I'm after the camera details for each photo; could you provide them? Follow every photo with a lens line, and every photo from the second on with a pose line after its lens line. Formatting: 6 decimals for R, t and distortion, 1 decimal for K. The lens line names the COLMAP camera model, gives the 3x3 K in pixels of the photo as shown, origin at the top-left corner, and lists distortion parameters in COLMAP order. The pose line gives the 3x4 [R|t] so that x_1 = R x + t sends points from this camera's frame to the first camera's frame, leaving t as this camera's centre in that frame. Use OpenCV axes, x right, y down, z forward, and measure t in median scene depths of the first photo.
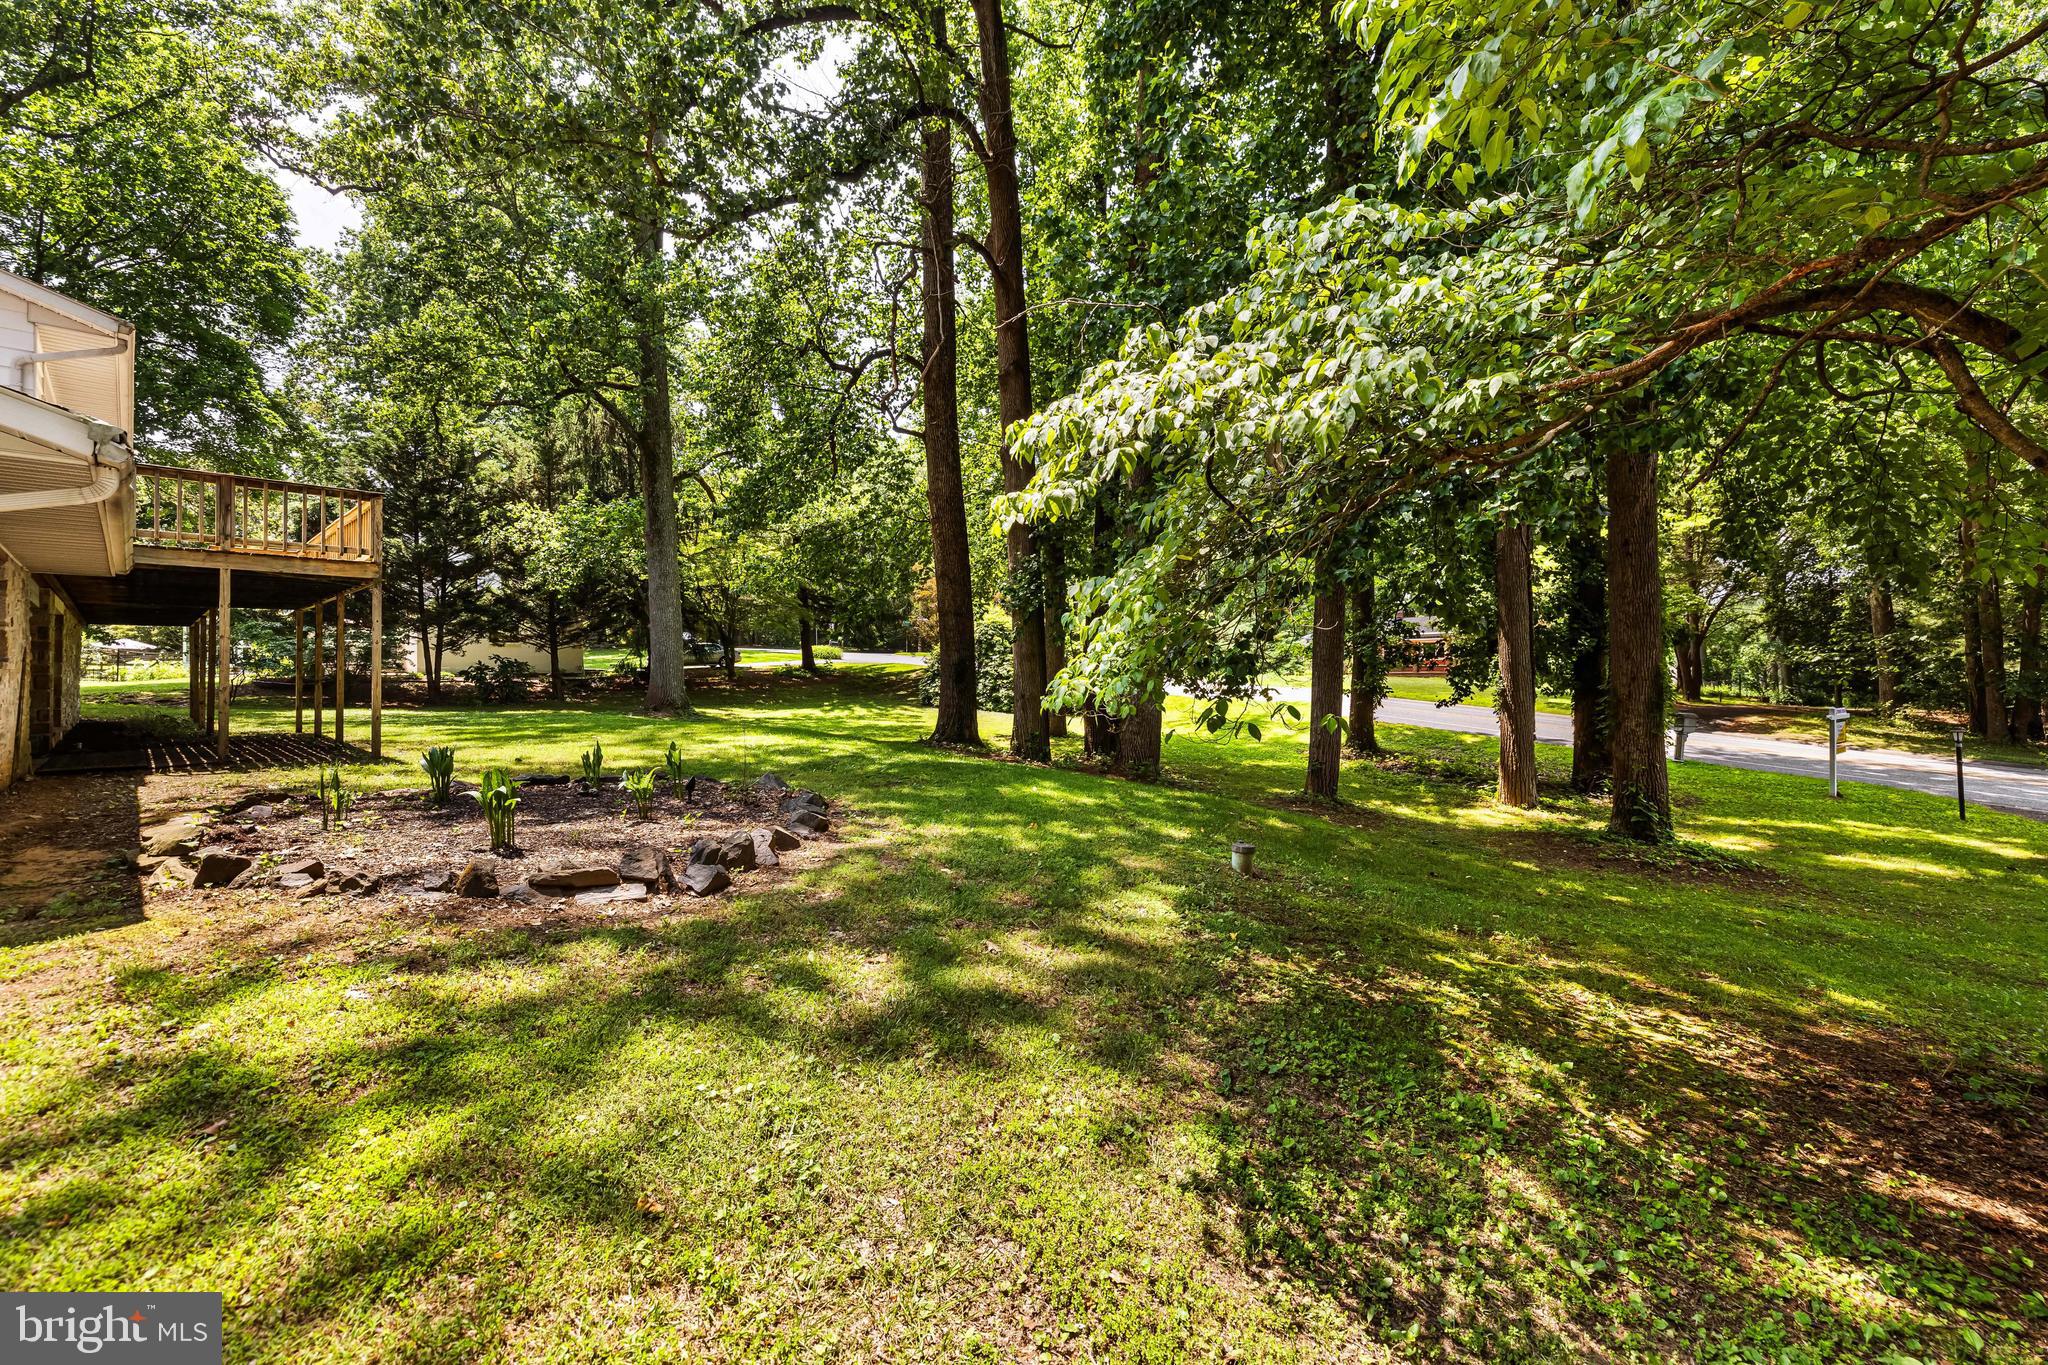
lens RADIAL K [[870.8, 0, 1018.3], [0, 870.8, 659.2], [0, 0, 1]] dist [0.000853, 0.000615]
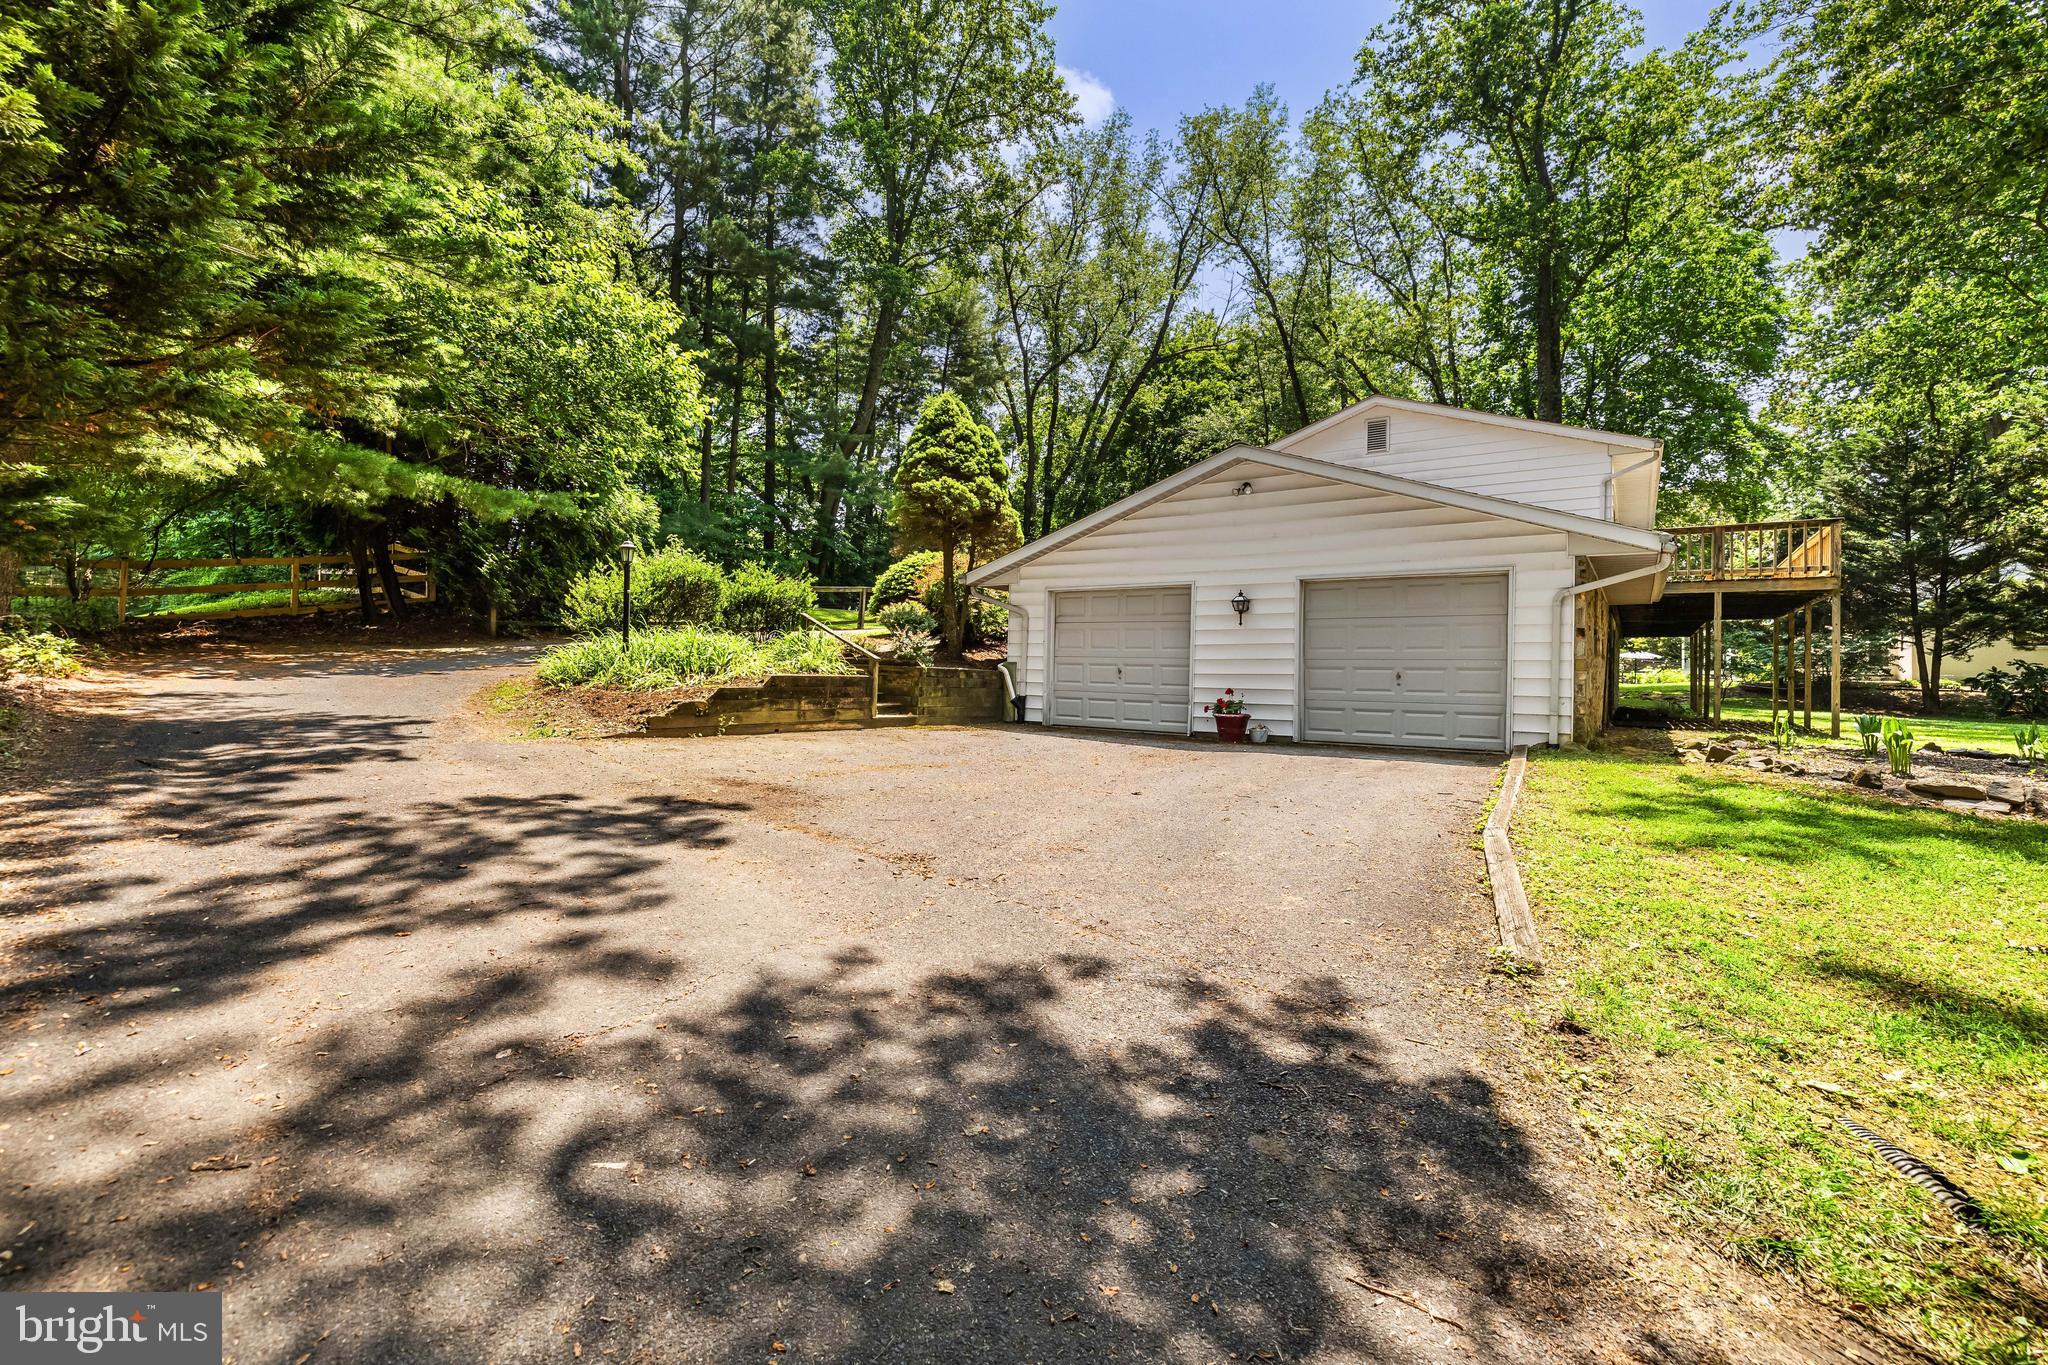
lens RADIAL K [[893.1, 0, 1021.5], [0, 893.1, 663.5], [0, 0, 1]] dist [0.002124, 0.000830]
pose [[0.172132, -0.004486, -0.985064, 0.094751], [-0.003746, 0.999979, -0.005209, 0.006943], [0.985067, 0.004586, 0.172111, -0.105841]]
